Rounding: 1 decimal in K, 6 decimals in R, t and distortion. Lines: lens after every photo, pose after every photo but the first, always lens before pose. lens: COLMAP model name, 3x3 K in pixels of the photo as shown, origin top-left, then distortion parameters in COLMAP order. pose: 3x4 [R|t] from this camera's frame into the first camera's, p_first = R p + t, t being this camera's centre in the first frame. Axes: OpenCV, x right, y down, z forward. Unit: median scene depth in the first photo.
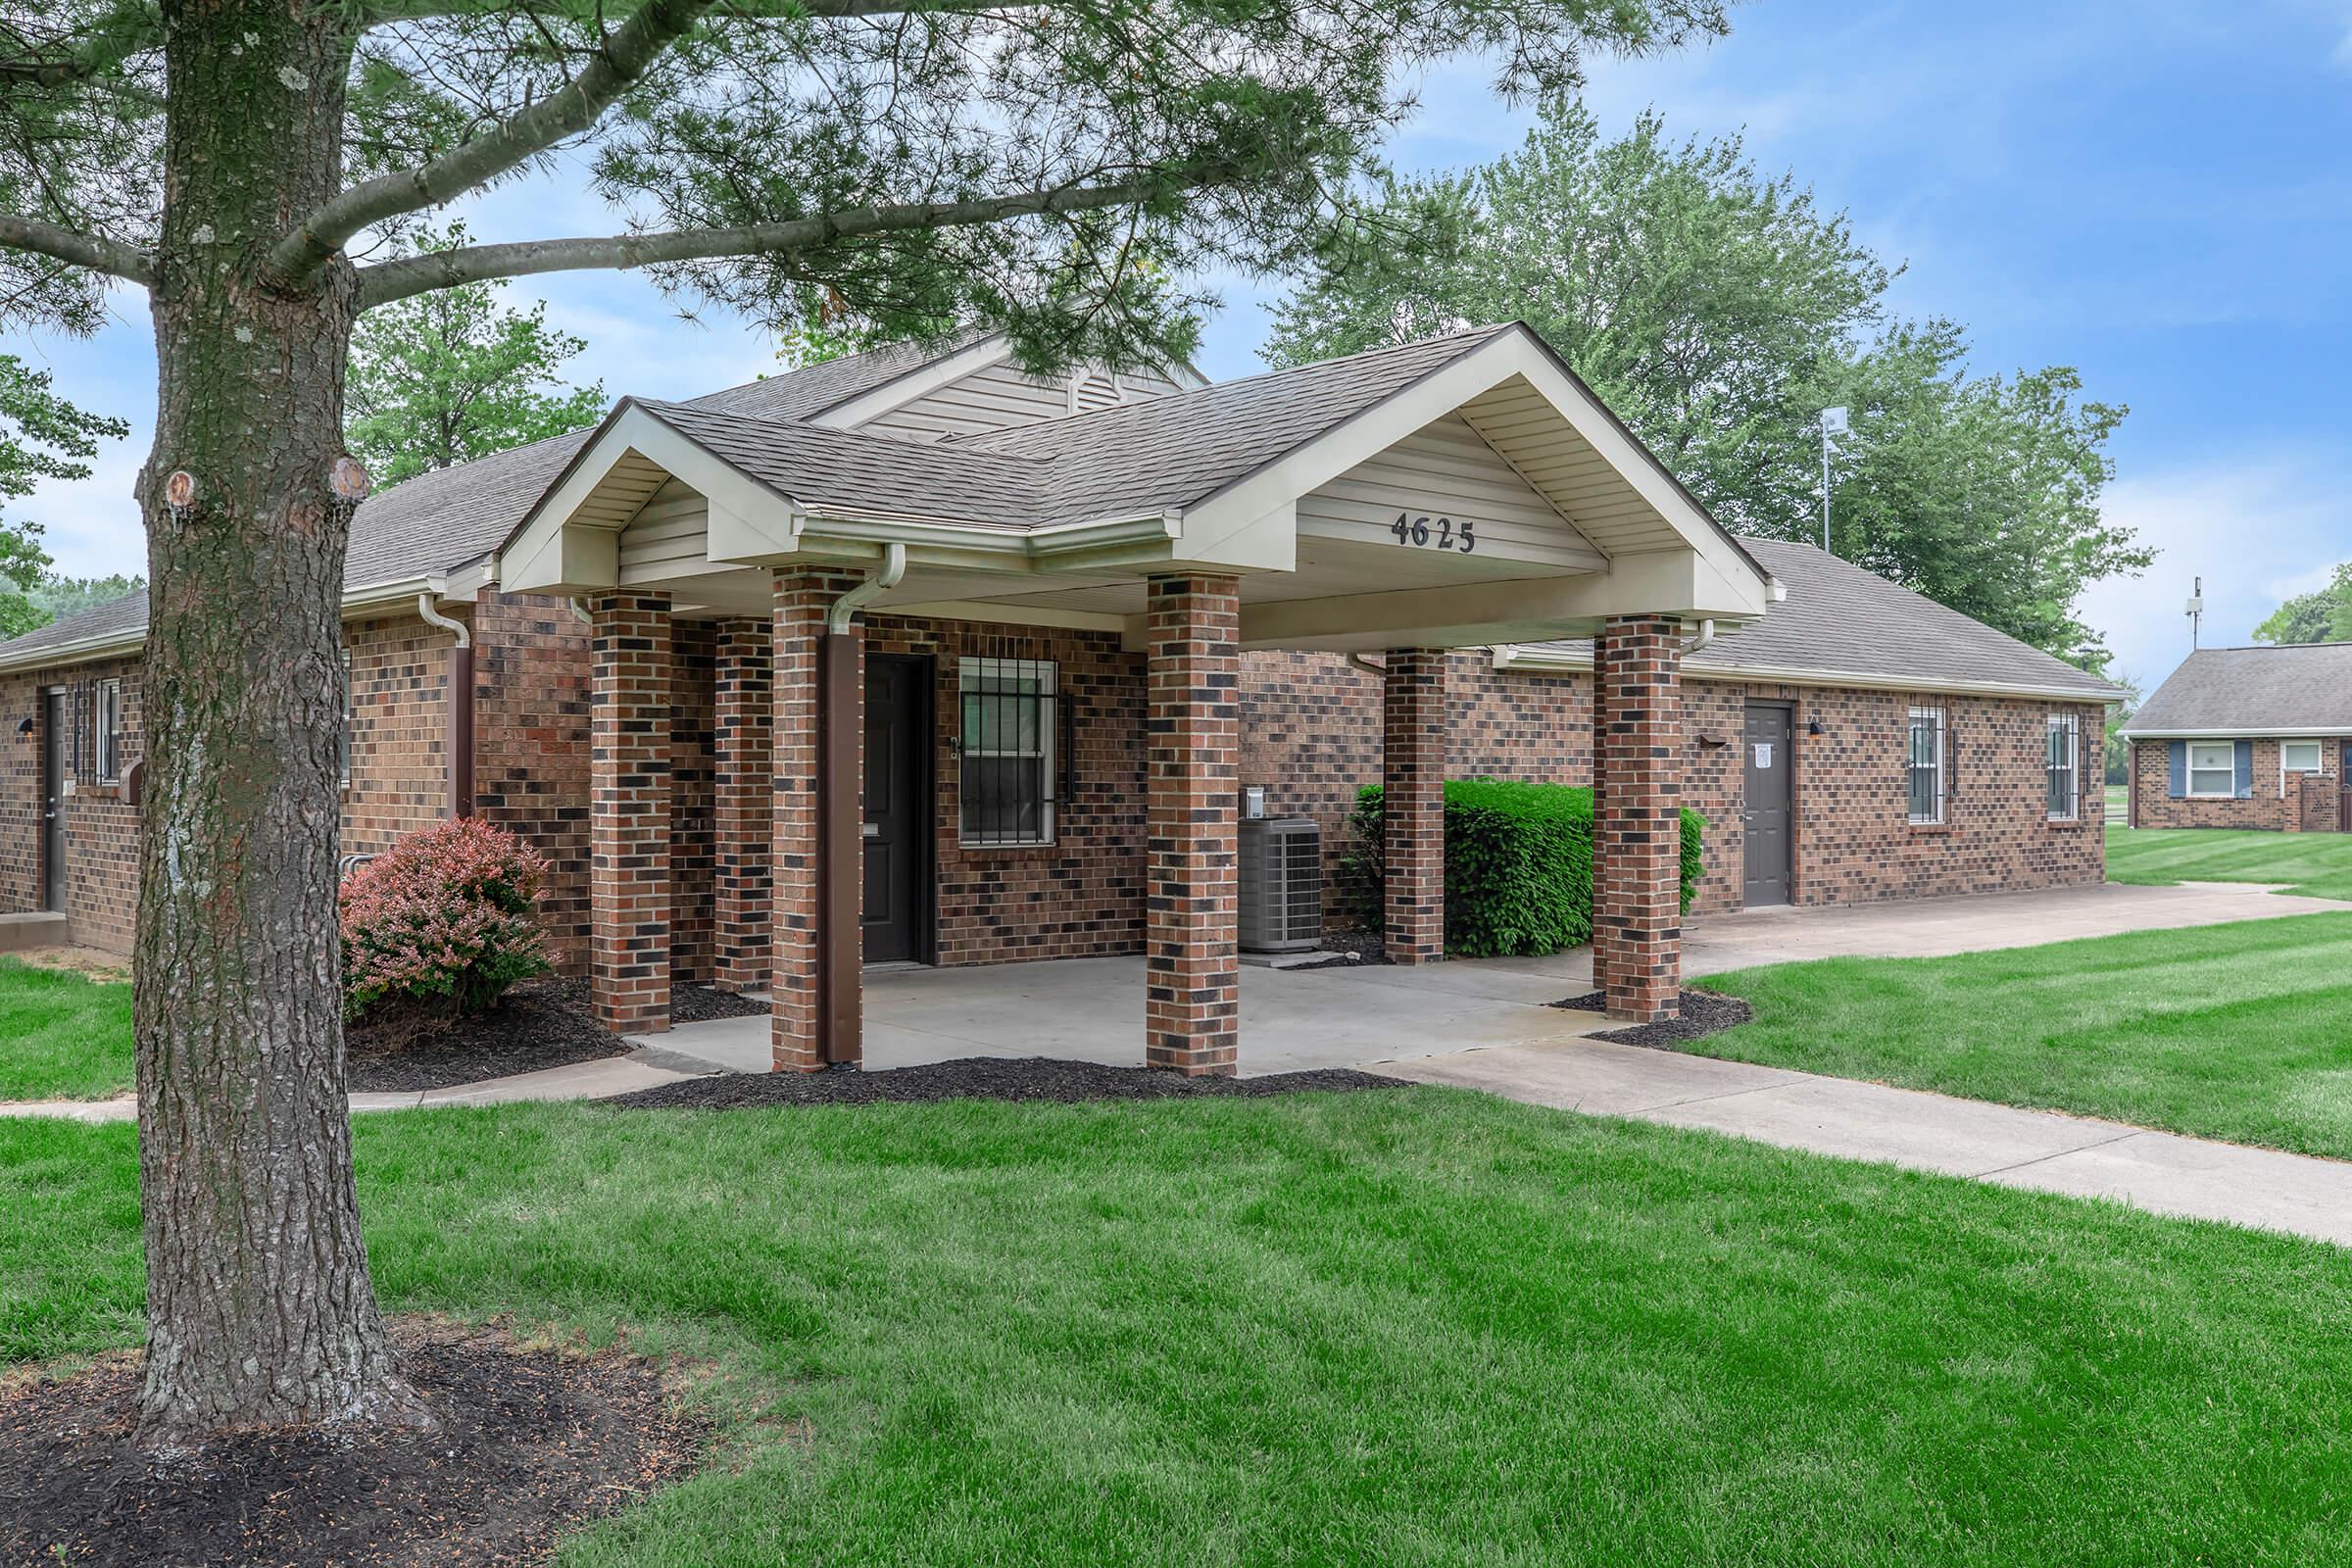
lens RADIAL K [[1983.5, 0, 1176.0], [0, 1983.5, 784.0], [0, 0, 1]] dist [0.005803, 0.004712]
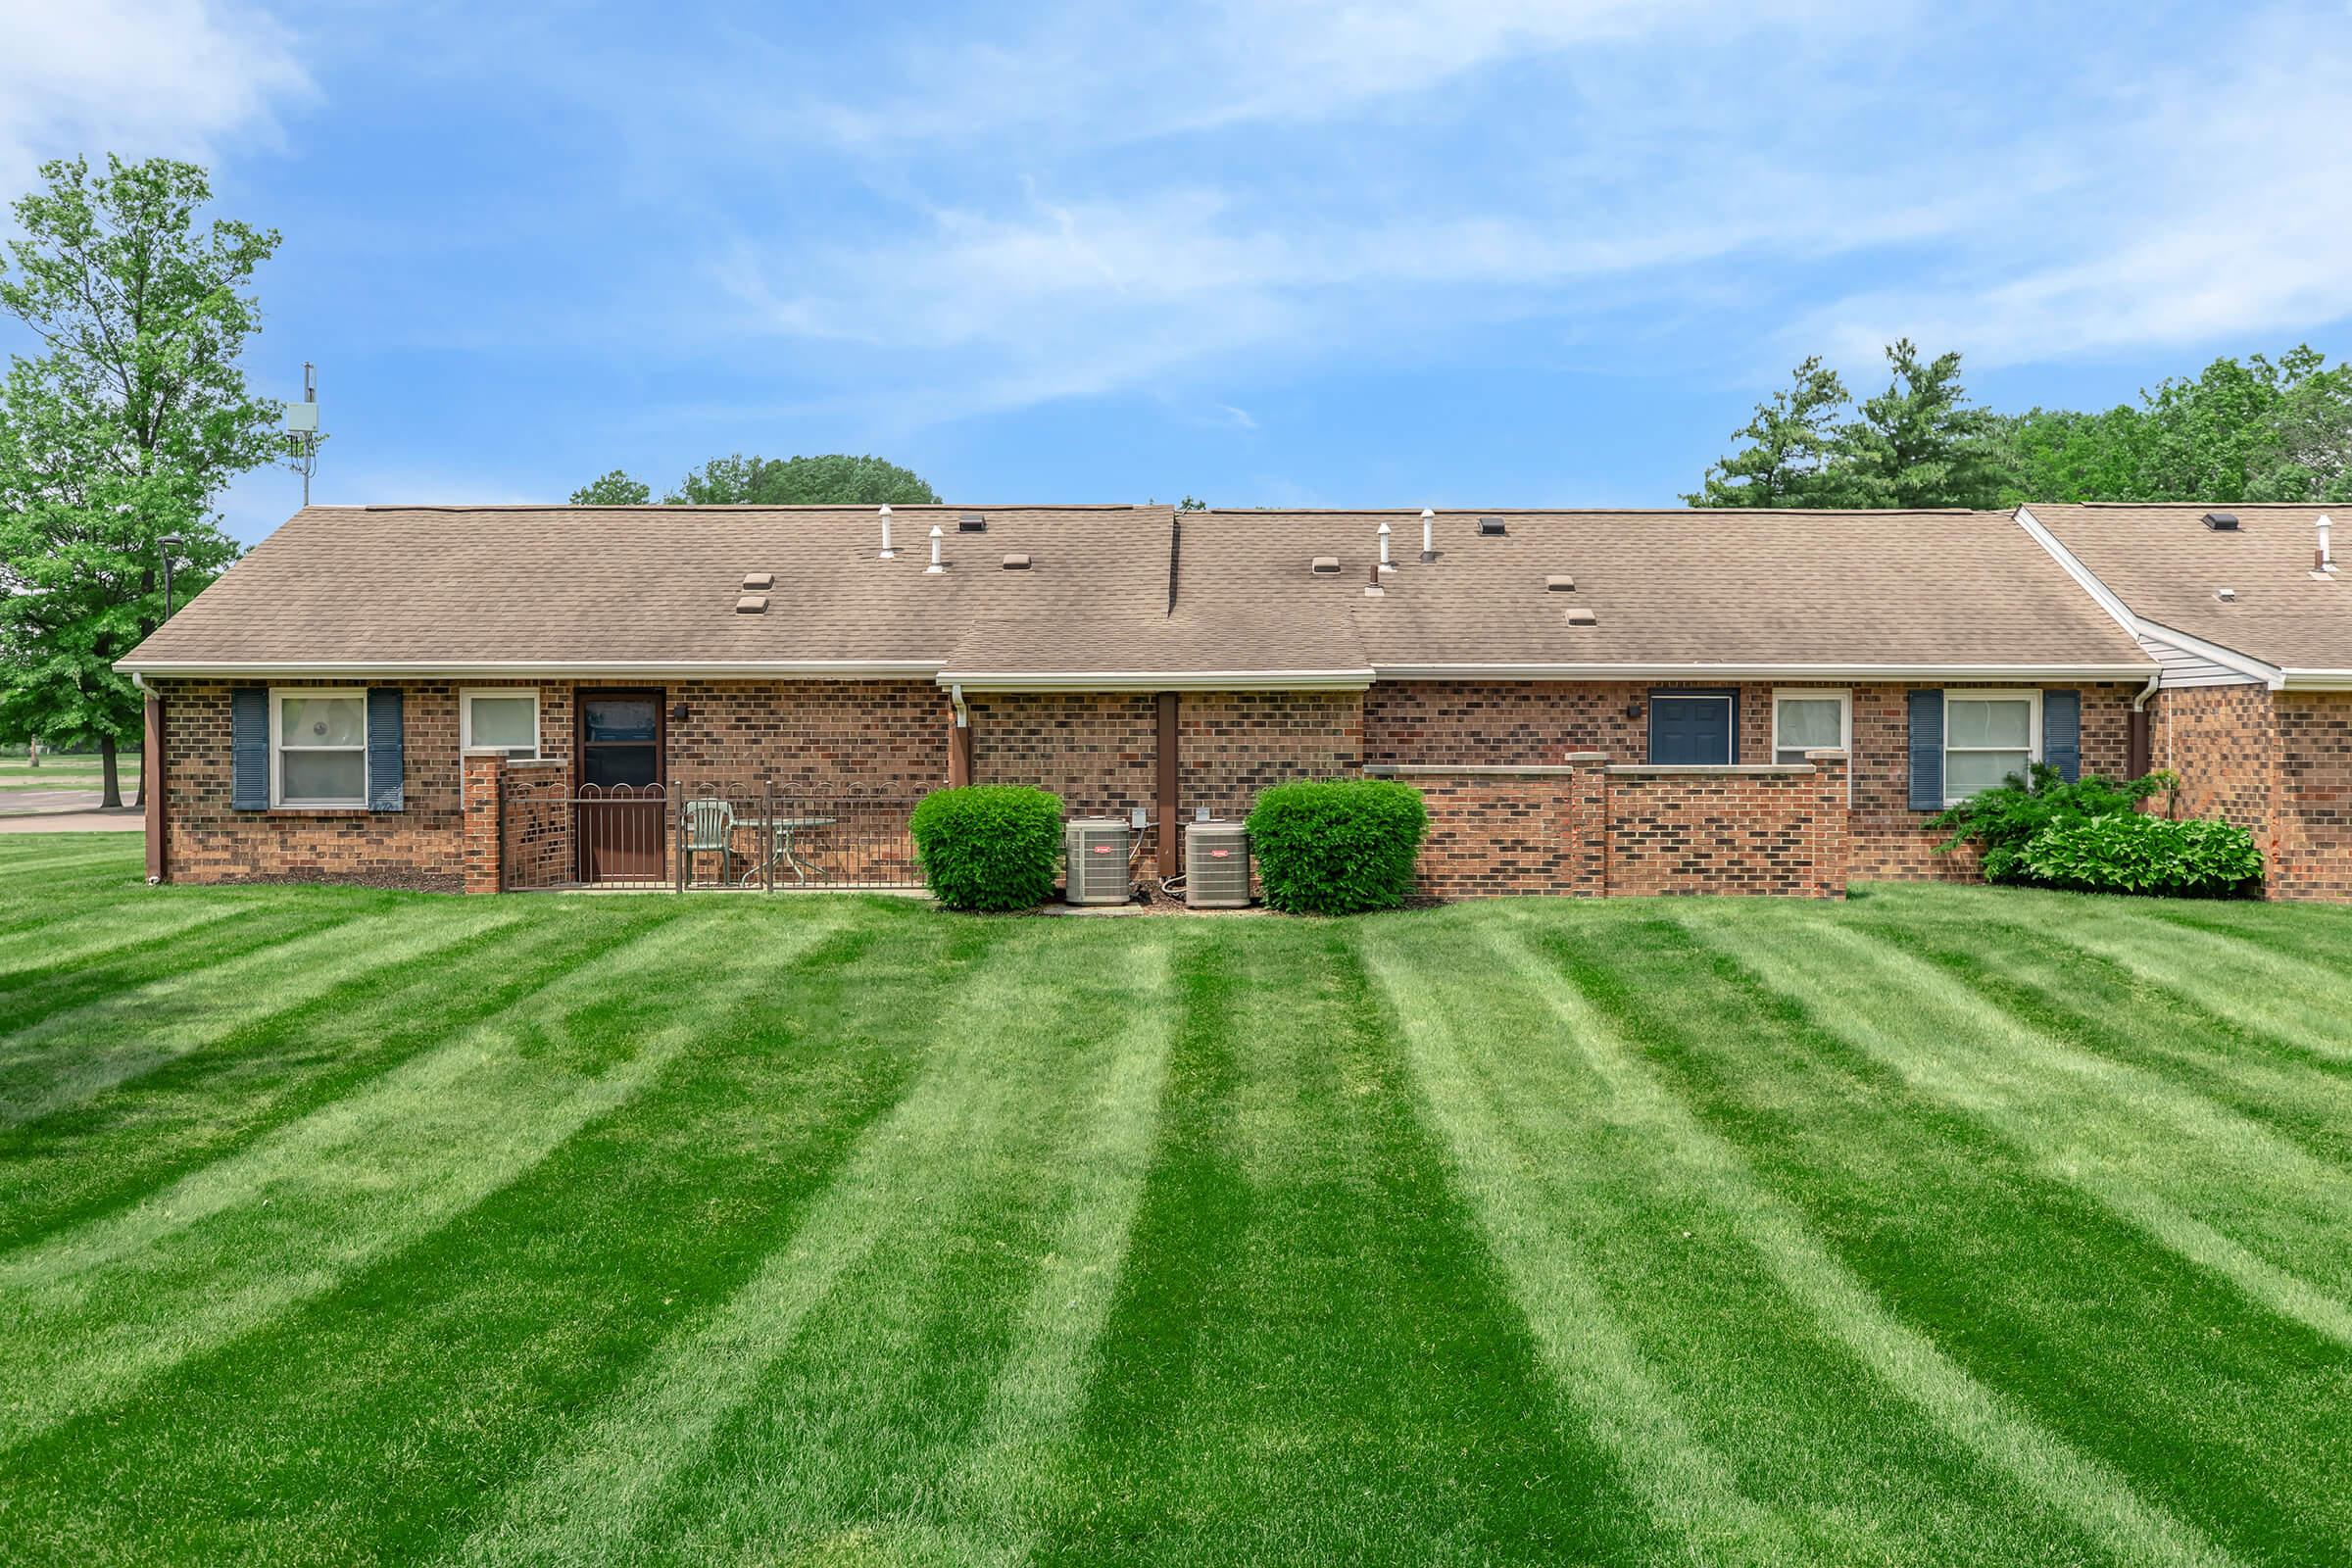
lens RADIAL K [[1845.7, 0, 1176.0], [0, 1845.7, 784.0], [0, 0, 1]] dist [-0.000355, 0.004983]
pose [[0.652532, -0.022592, 0.757425, 0.322698], [0.006023, 0.999679, 0.024629, -0.008464], [-0.757738, -0.011509, 0.652458, 0.564832]]
